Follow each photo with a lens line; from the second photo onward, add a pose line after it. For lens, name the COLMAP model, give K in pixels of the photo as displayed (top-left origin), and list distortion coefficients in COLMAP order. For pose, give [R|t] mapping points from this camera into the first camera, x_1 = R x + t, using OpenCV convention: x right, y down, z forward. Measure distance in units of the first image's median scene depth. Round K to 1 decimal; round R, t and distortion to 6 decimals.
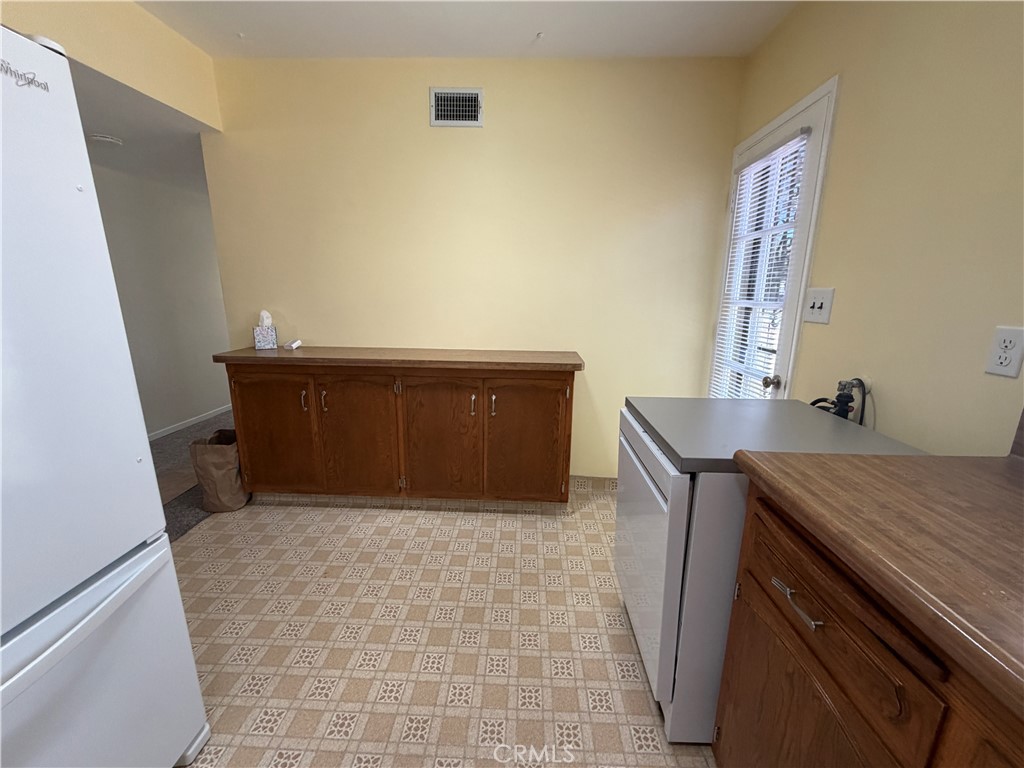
lens RADIAL K [[415.5, 0, 515.1], [0, 415.5, 385.4], [0, 0, 1]] dist [-0.001280, 0.000442]
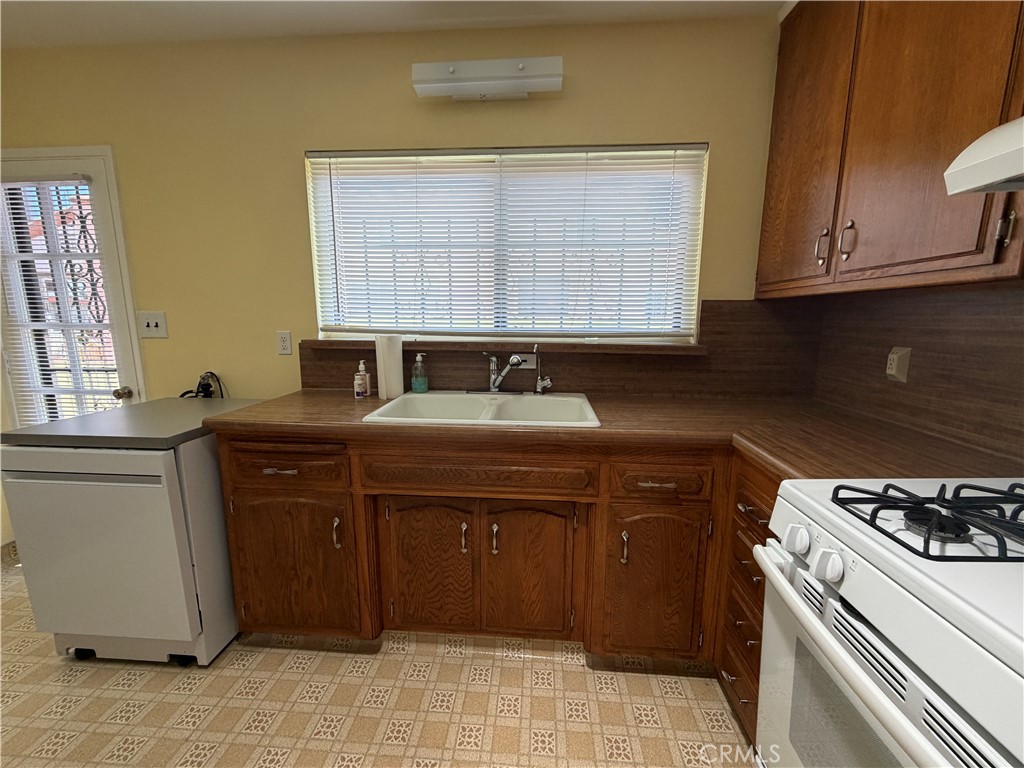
lens RADIAL K [[415.5, 0, 510.3], [0, 415.5, 385.1], [0, 0, 1]] dist [-0.001280, 0.000442]
pose [[0.027311, -0.168600, 0.985306, -0.601009], [0.213879, 0.963834, 0.158997, 0.023169], [-0.976478, 0.206394, 0.062383, -0.138811]]
